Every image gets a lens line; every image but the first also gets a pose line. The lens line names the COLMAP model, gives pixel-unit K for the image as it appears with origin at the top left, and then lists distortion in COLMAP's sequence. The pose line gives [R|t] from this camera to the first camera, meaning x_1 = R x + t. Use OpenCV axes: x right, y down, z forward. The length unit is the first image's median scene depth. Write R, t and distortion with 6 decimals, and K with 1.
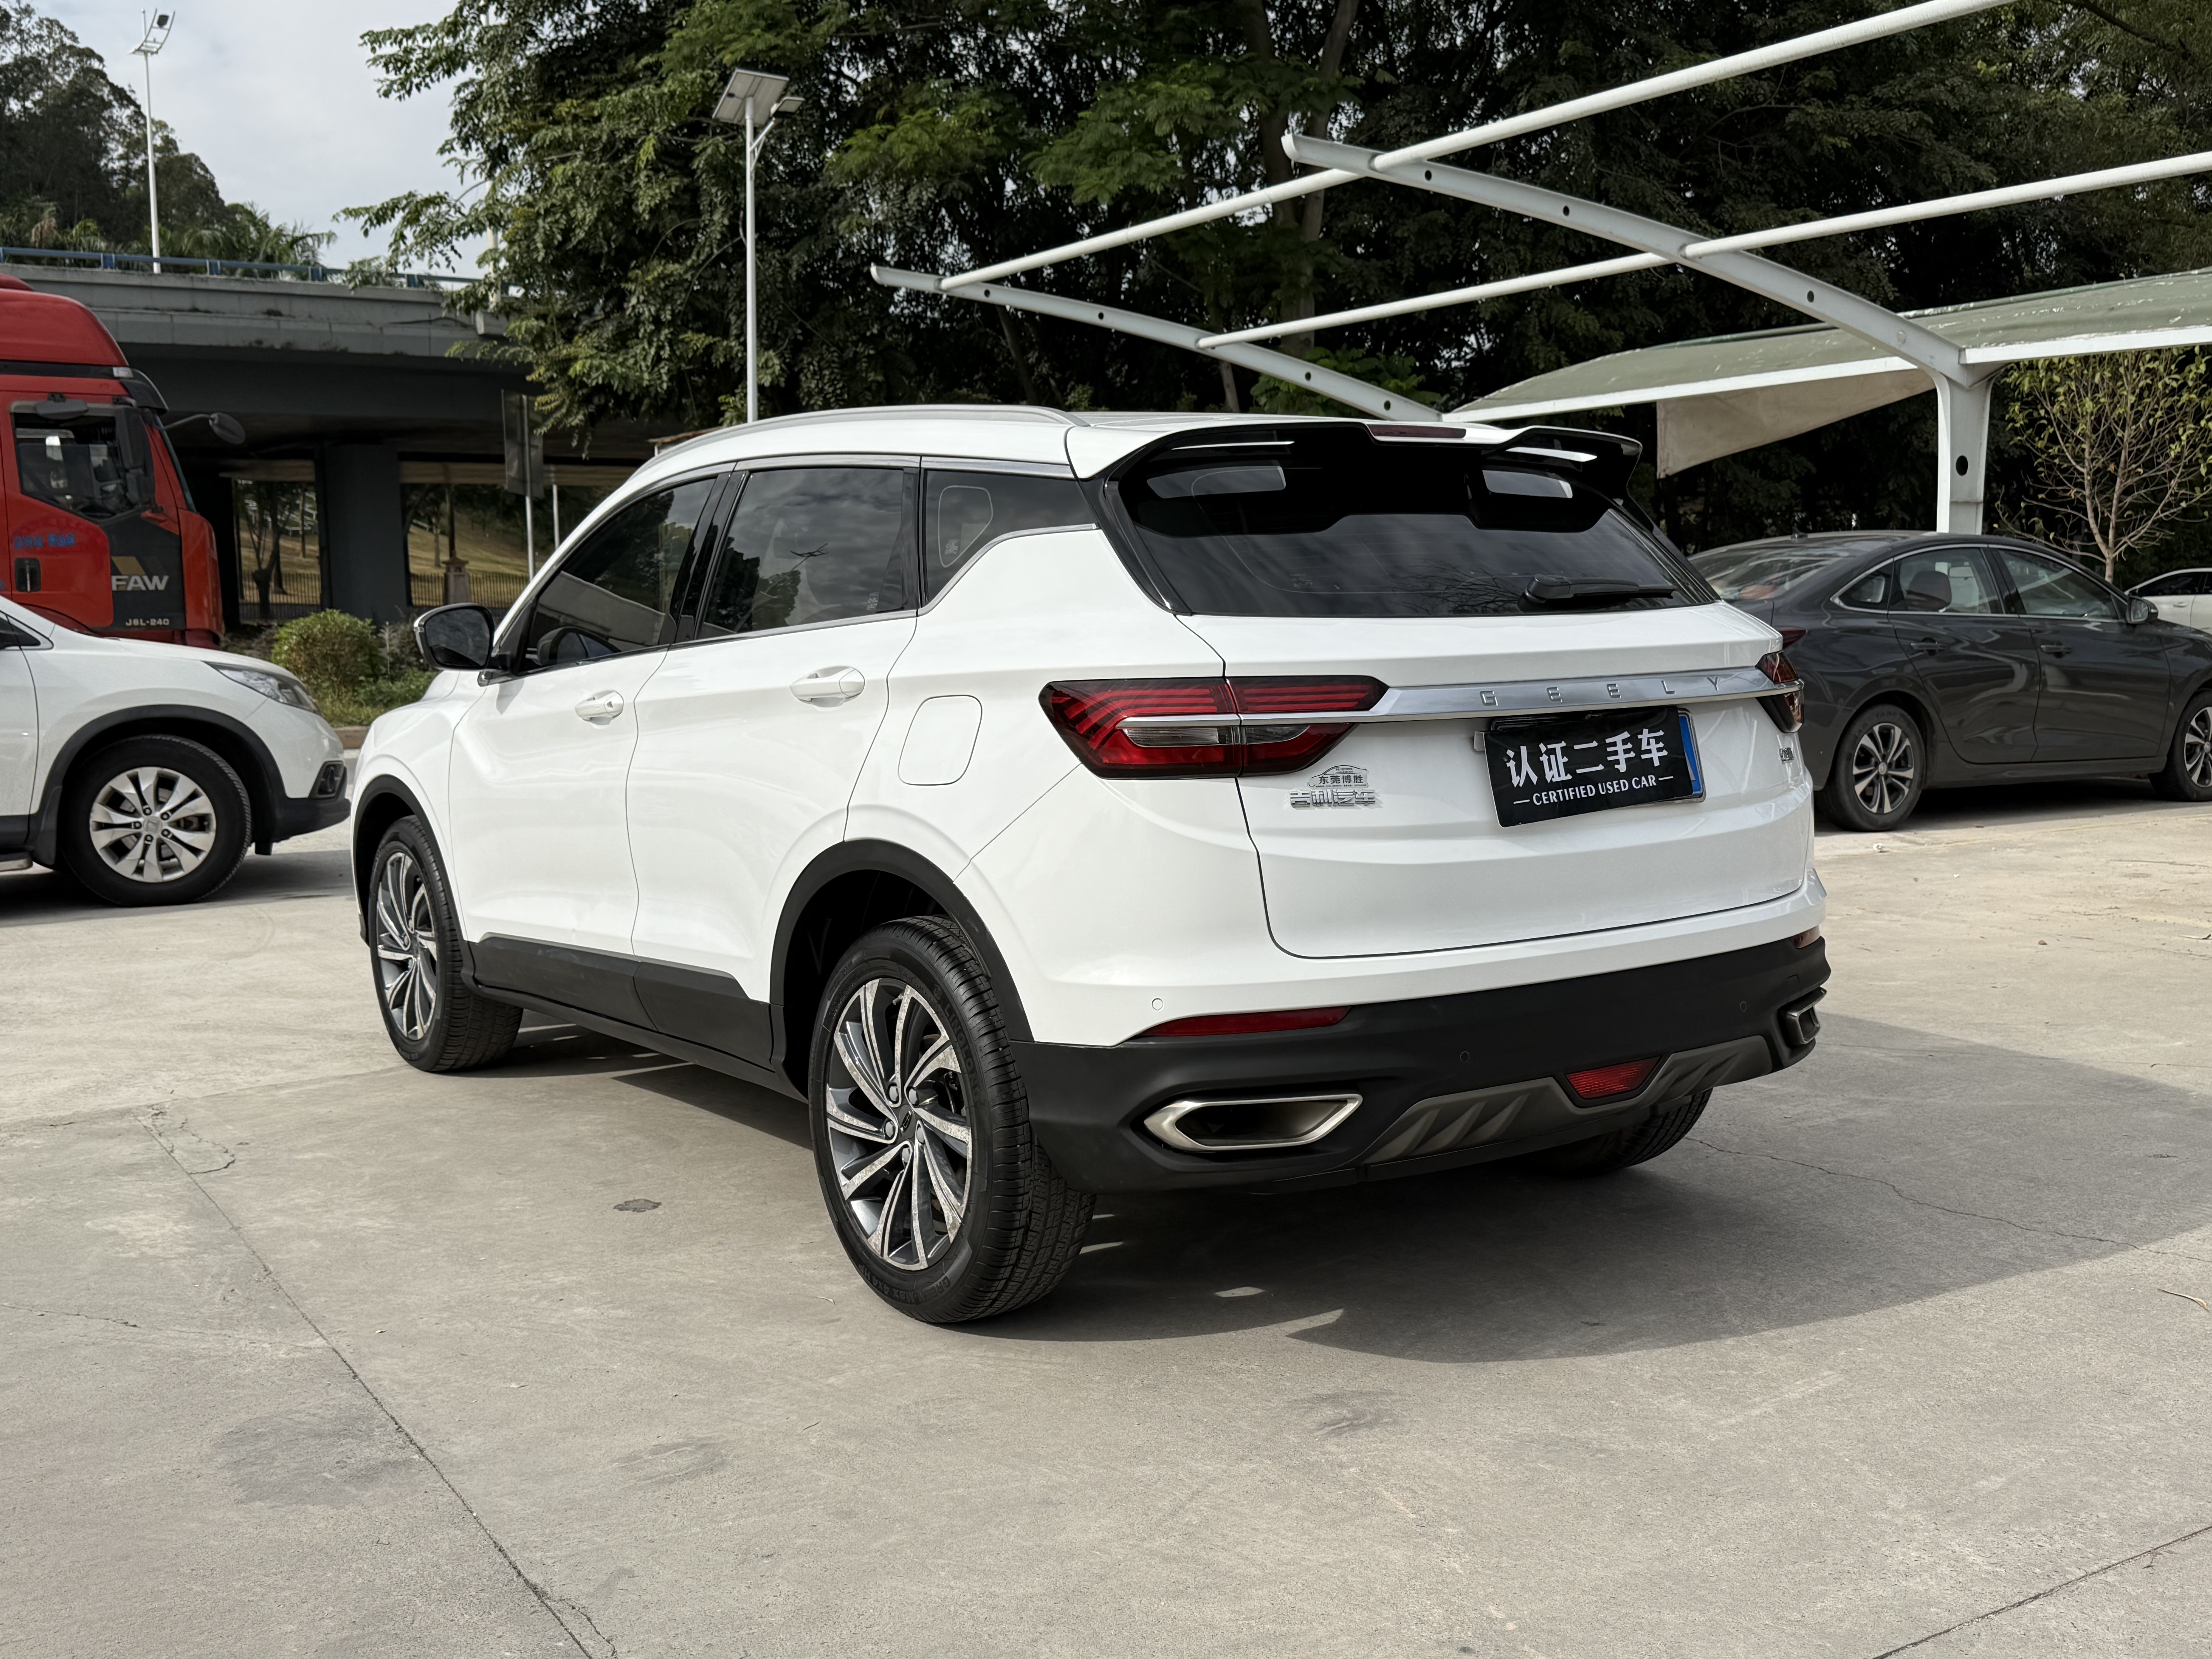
lens RADIAL K [[2209.3, 0, 1106.0], [0, 2209.3, 829.5], [0, 0, 1]] dist [0.186266, -0.404240]
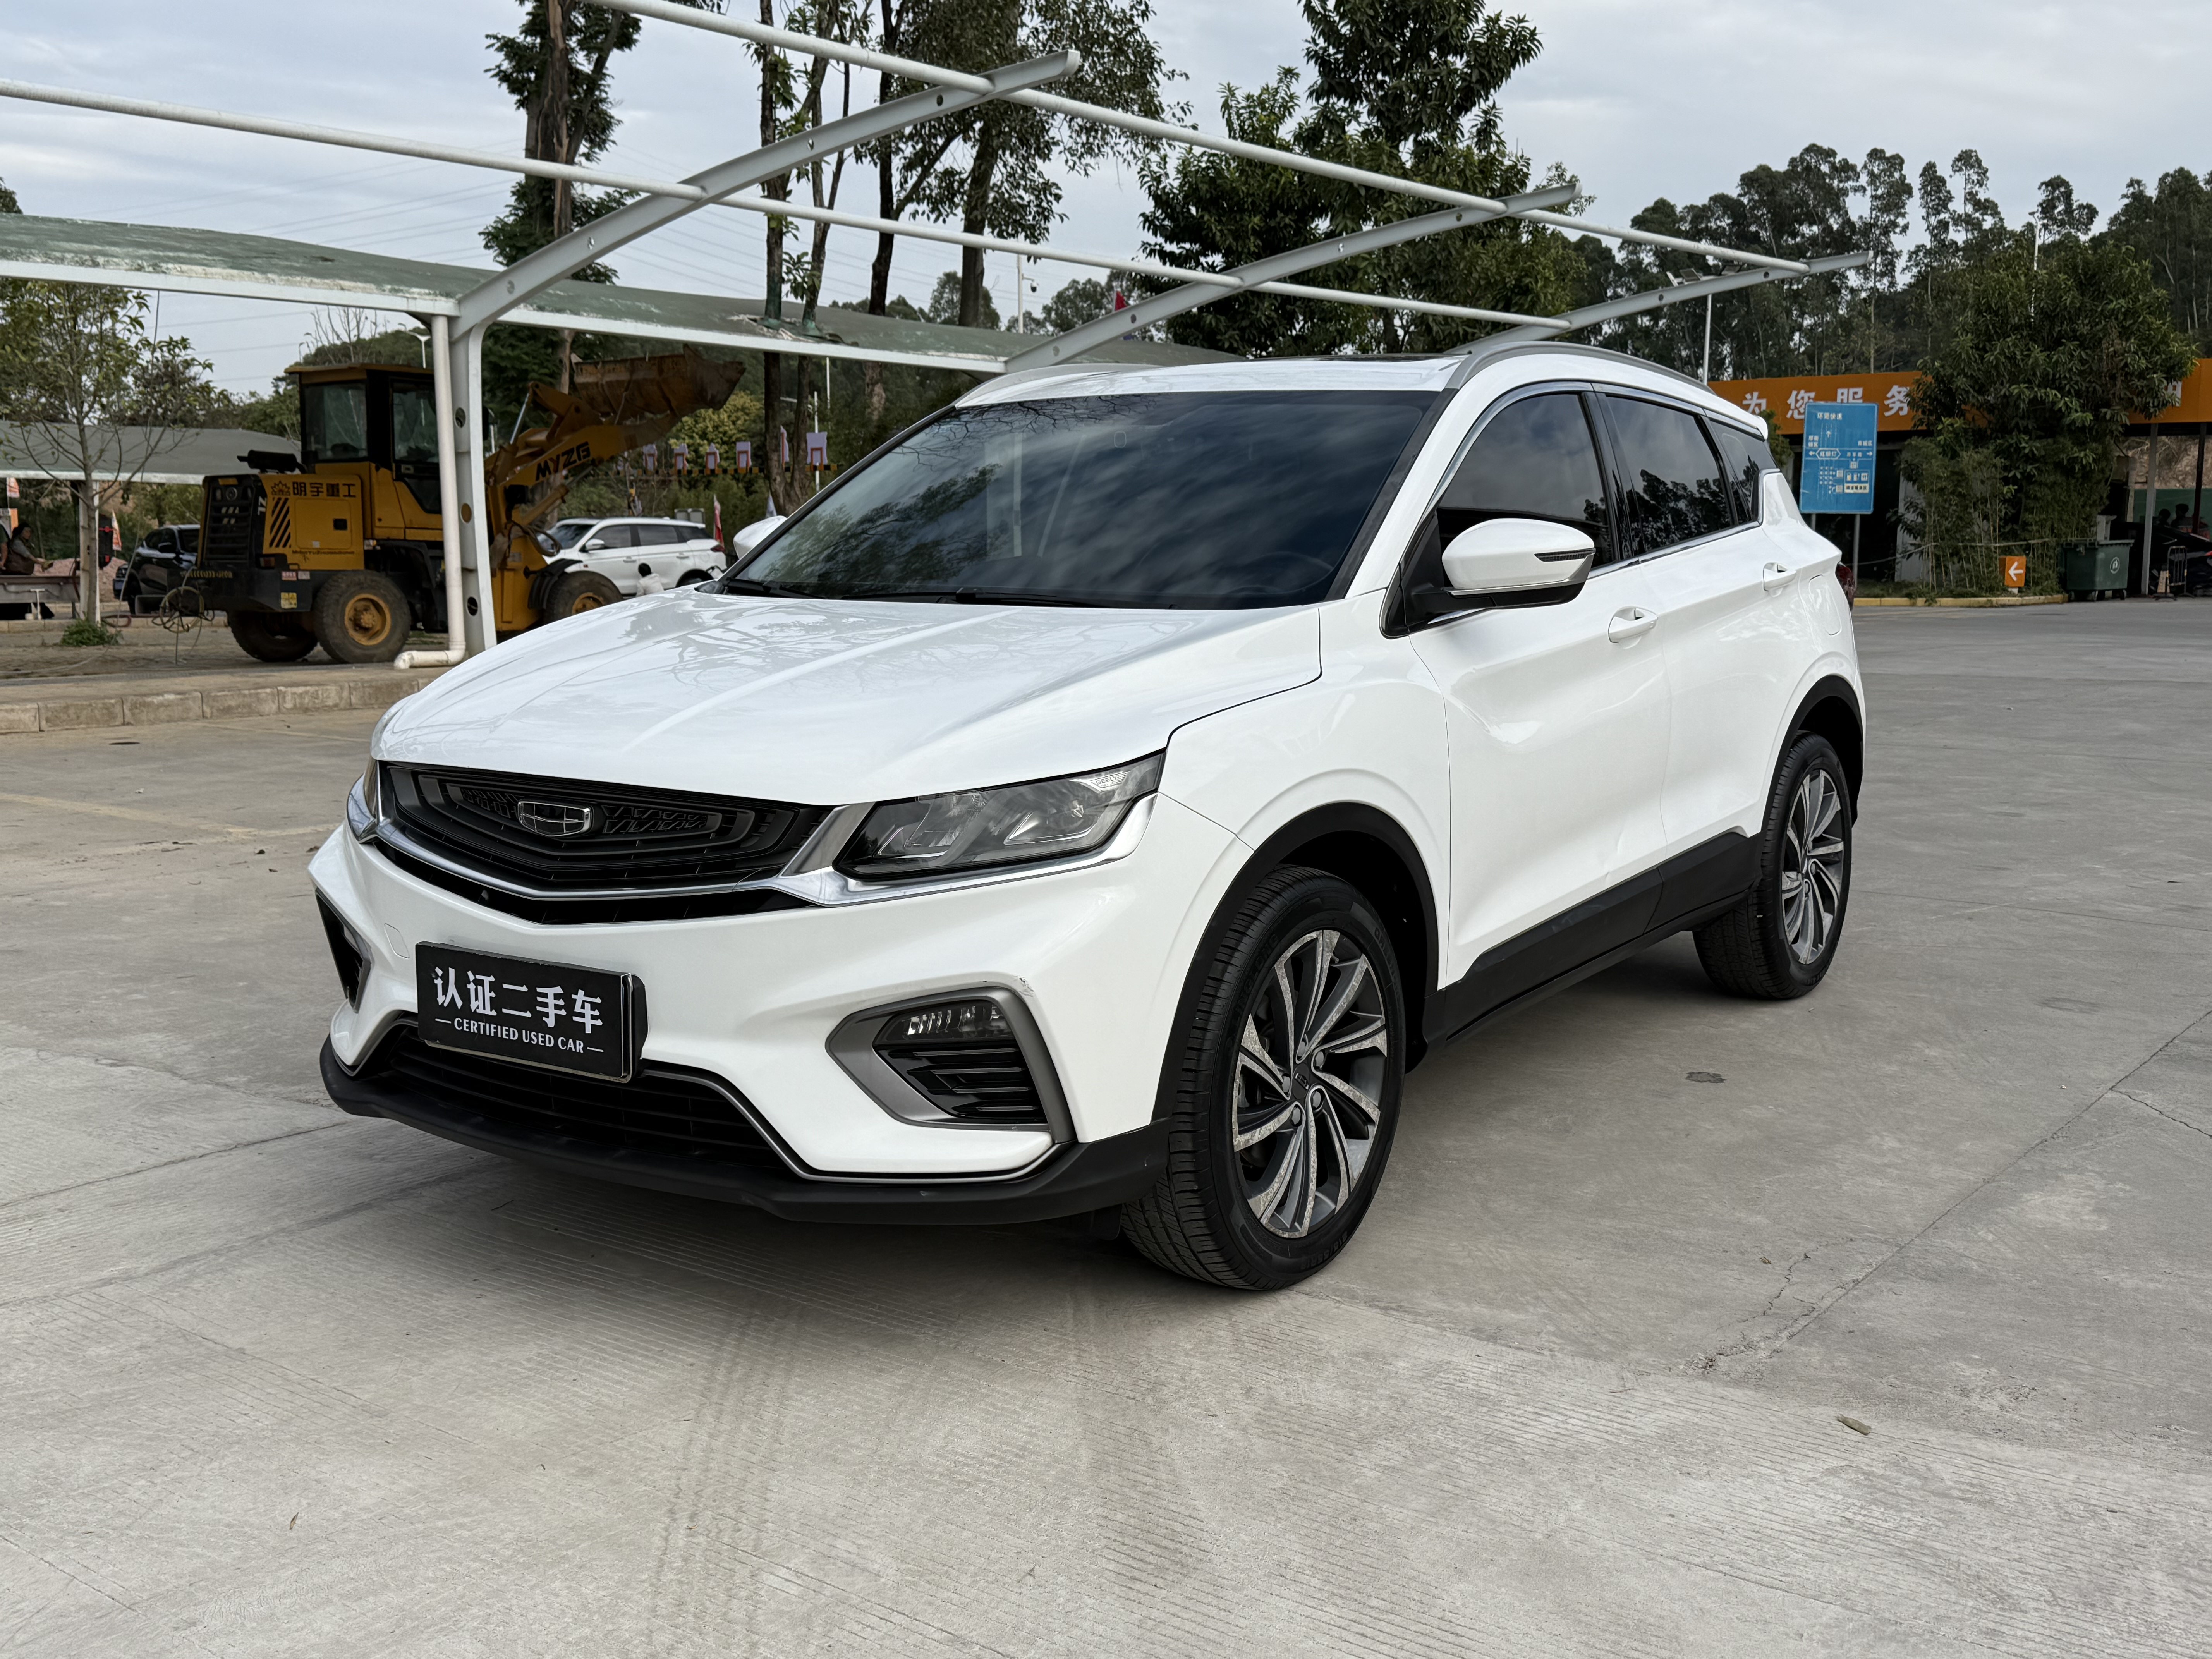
lens RADIAL K [[2138.9, 0, 1115.3], [0, 2138.9, 807.4], [0, 0, 1]] dist [0.197519, -0.450917]
pose [[-0.346602, -0.110321, 0.931502, -1.245189], [0.104894, 0.982272, 0.155364, -0.176219], [-0.932129, 0.151559, -0.328885, 1.846437]]
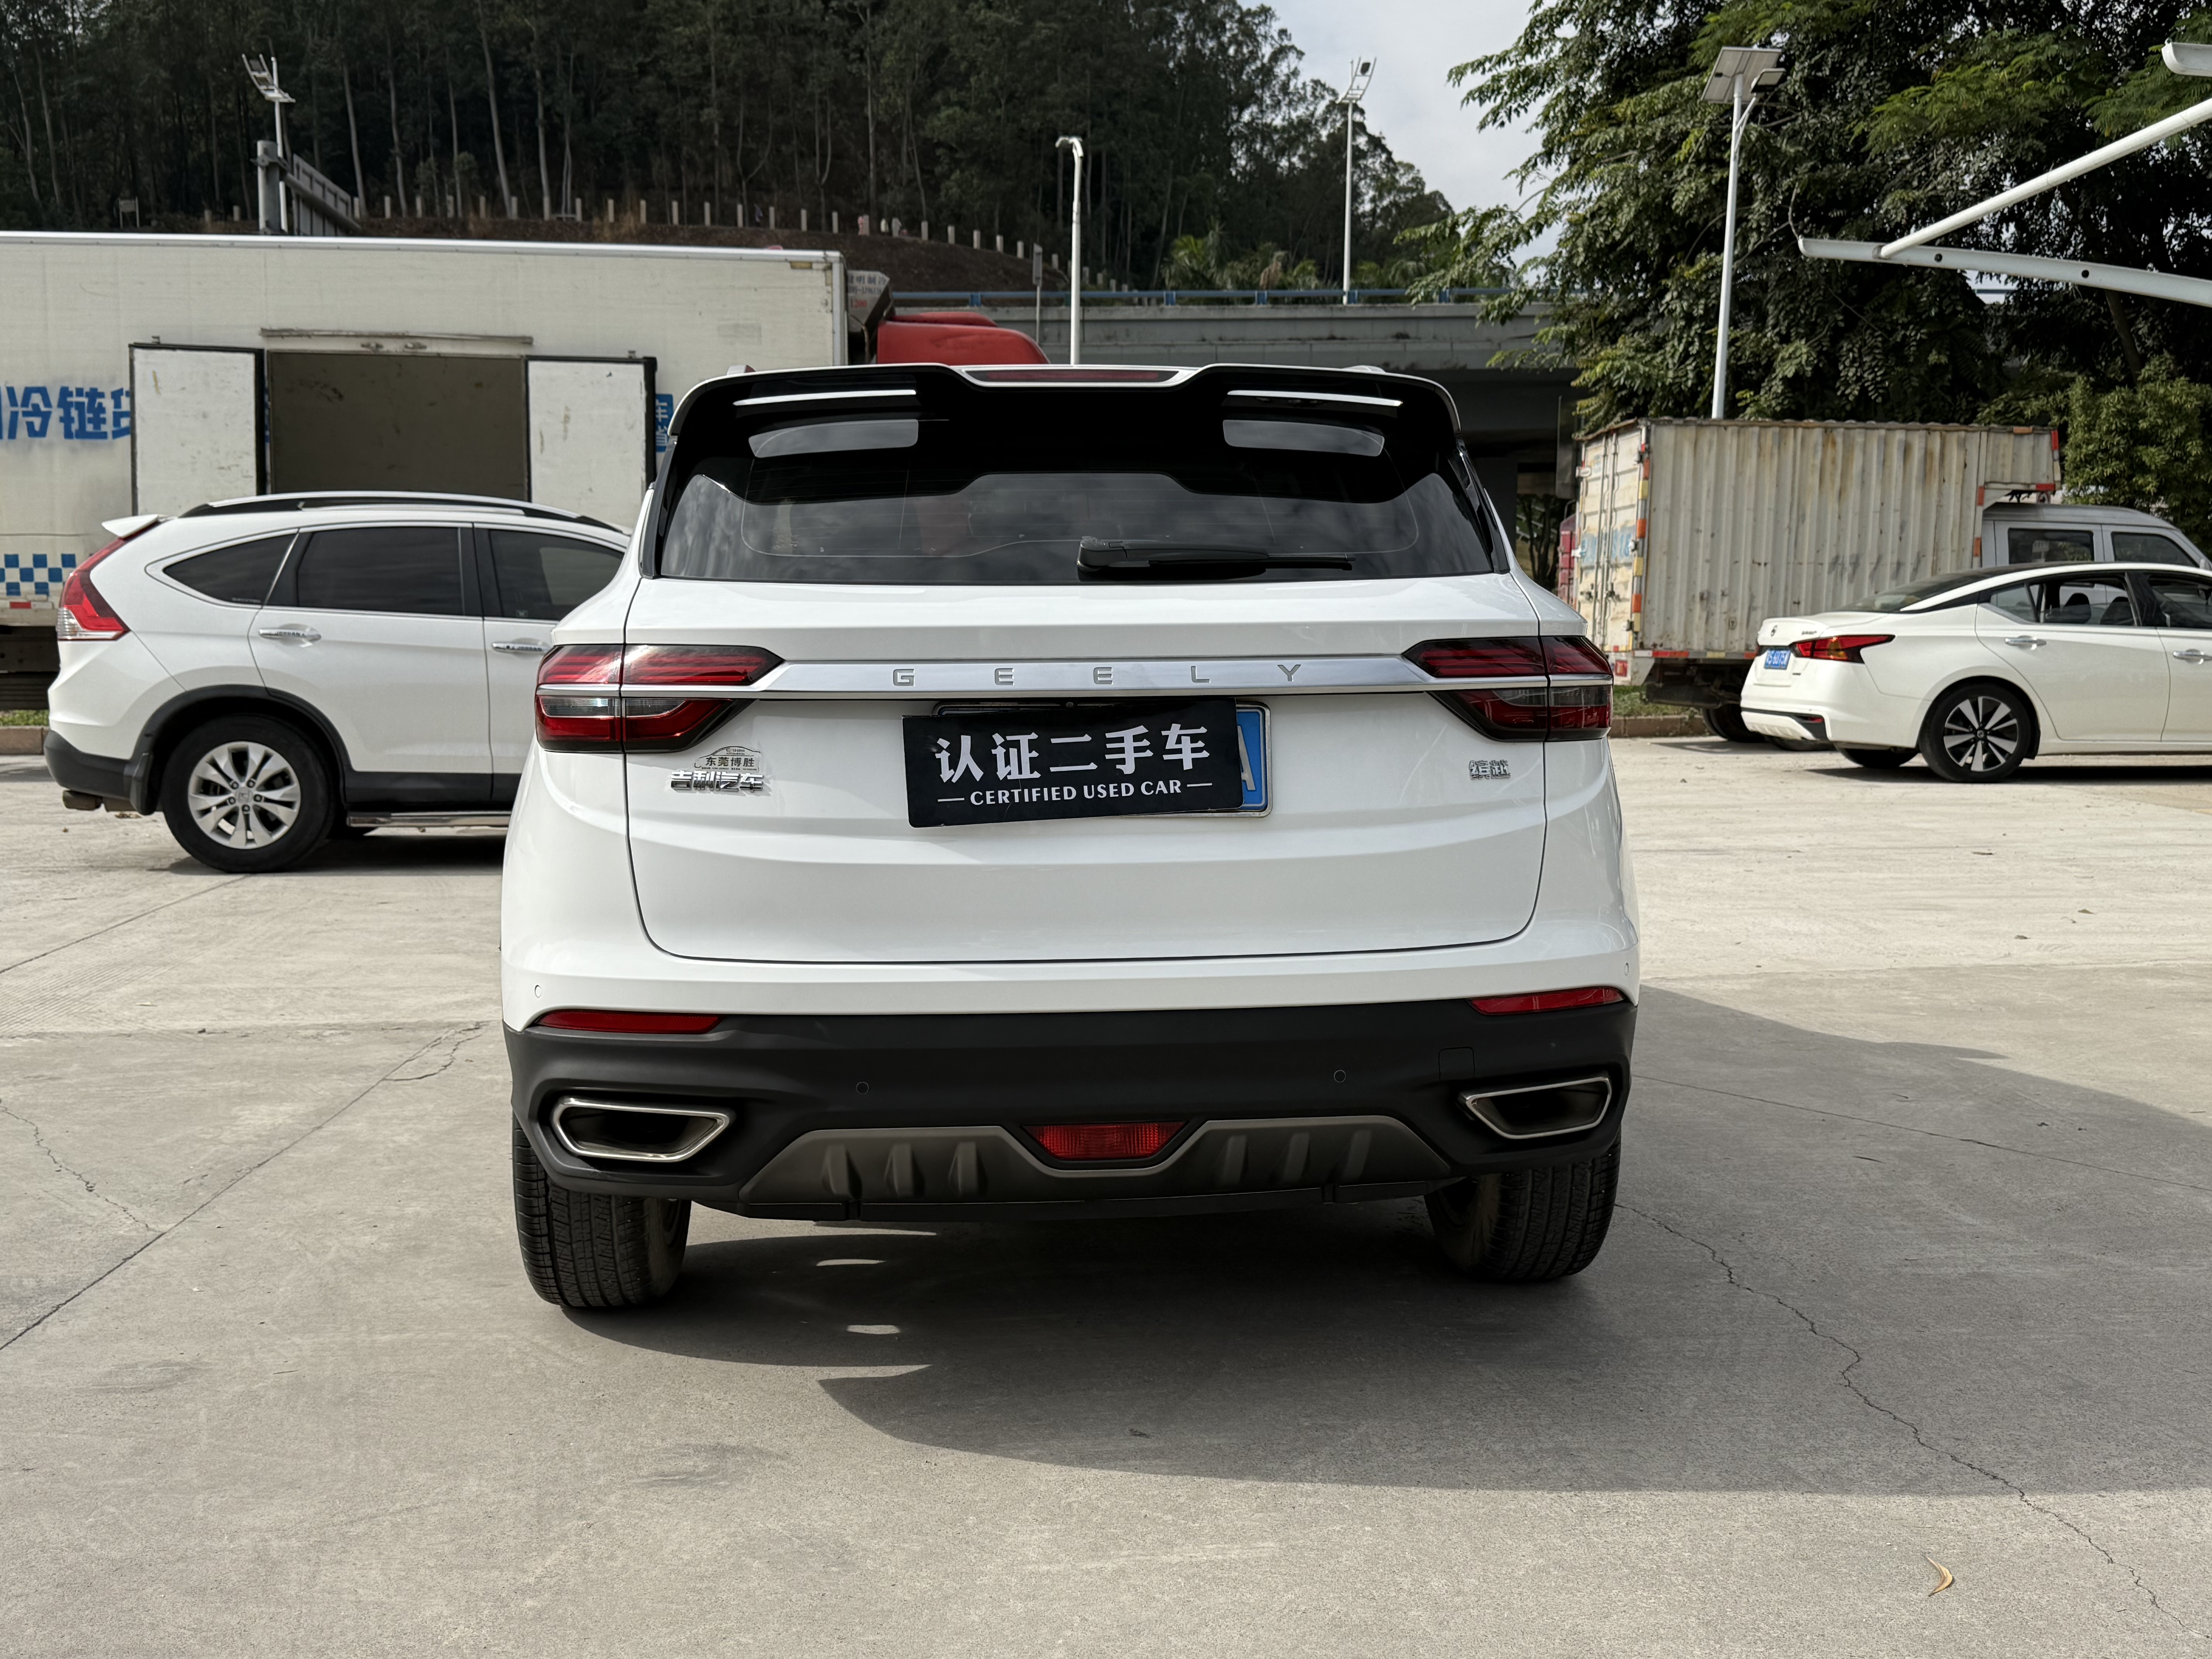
lens RADIAL K [[2202.9, 0, 1098.8], [0, 2202.9, 822.3], [0, 0, 1]] dist [0.180924, -0.398503]
pose [[0.857349, 0.059186, -0.511321, 0.593419], [-0.062619, 0.997982, 0.010521, -0.014435], [0.510912, 0.022999, 0.859326, 0.262207]]
